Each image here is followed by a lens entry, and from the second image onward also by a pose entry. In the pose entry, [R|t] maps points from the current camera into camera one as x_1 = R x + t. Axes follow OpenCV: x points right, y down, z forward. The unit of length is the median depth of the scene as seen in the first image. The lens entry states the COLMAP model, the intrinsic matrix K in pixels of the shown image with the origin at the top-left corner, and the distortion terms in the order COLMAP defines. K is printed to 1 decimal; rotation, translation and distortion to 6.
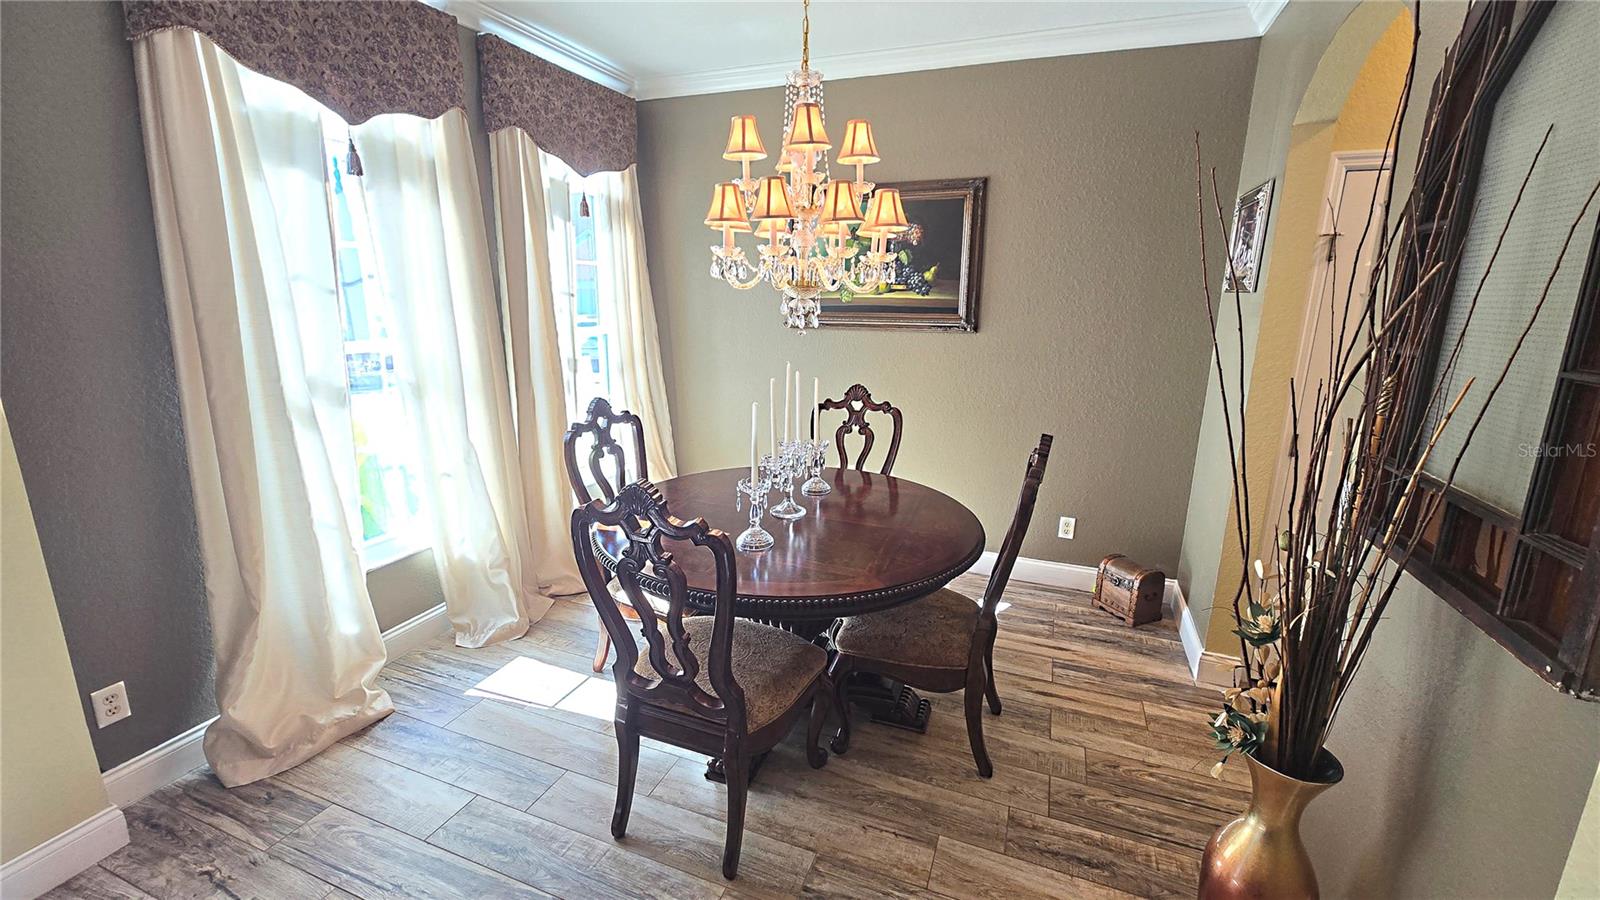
lens RADIAL K [[658.0, 0, 797.5], [0, 658.0, 445.5], [0, 0, 1]] dist [-0.001442, 0.000484]
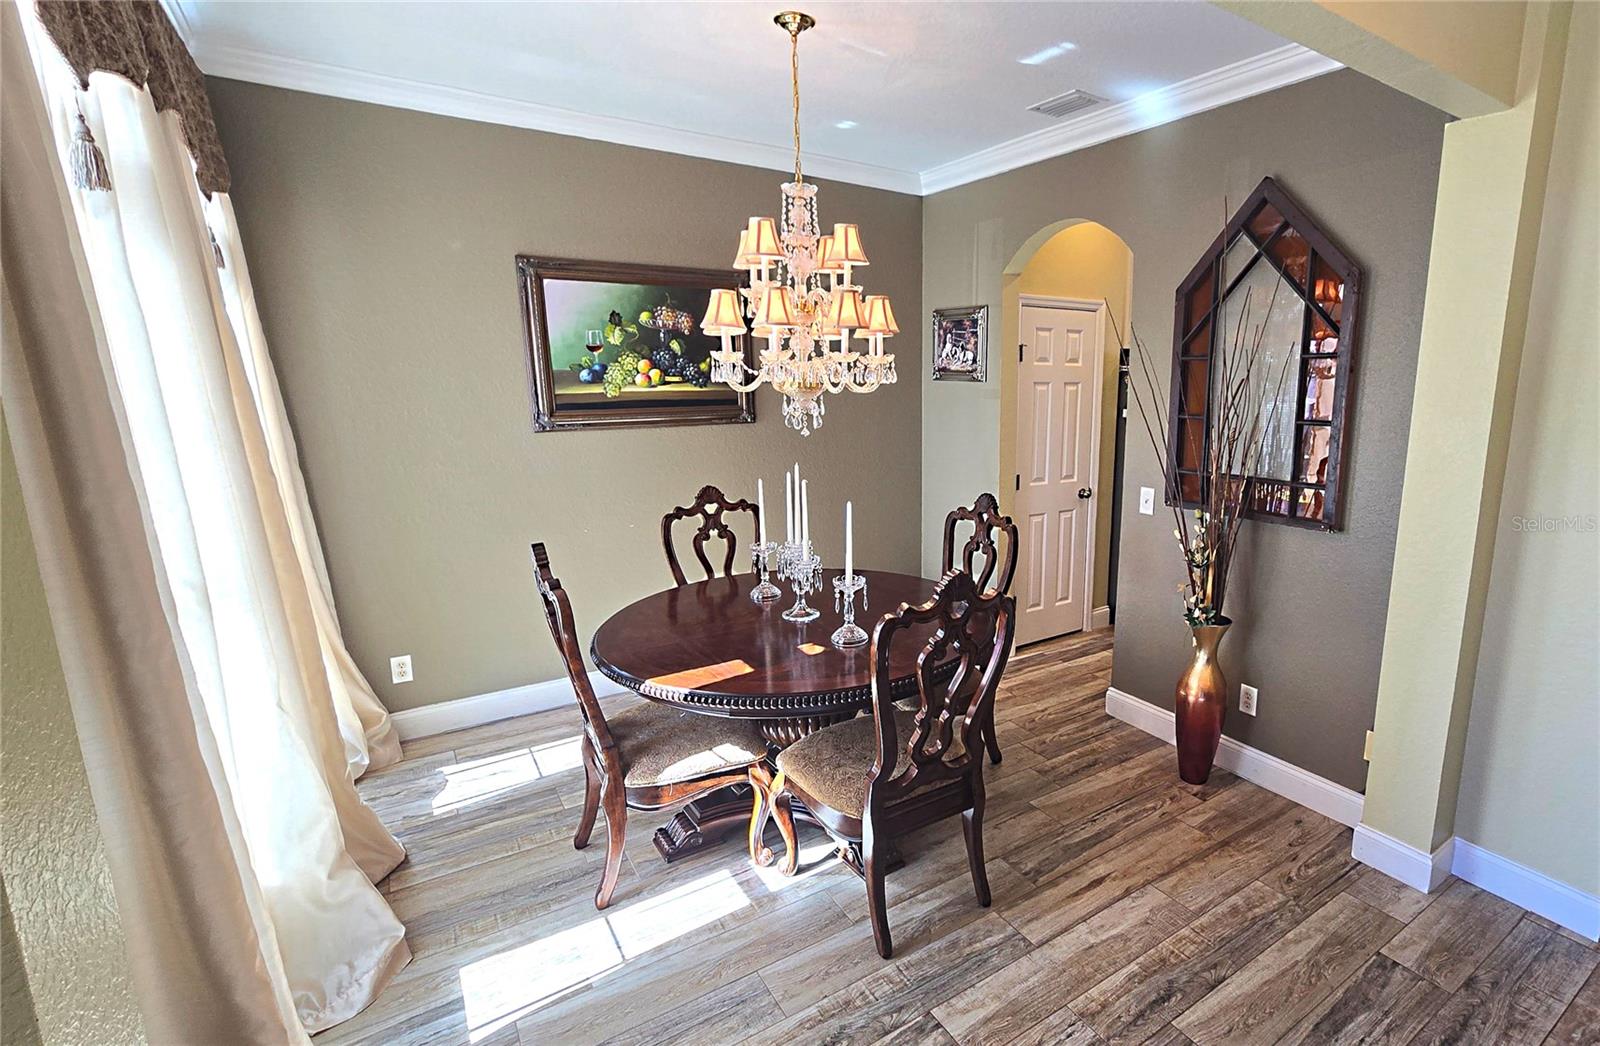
lens RADIAL K [[779.5, 0, 928.9], [0, 779.5, 519.6], [0, 0, 1]] dist [-0.001189, -0.000483]
pose [[0.539969, -0.166321, 0.825088, -0.653185], [0.189365, 0.979156, 0.073450, -0.068180], [-0.820106, 0.116582, 0.560209, 0.135491]]
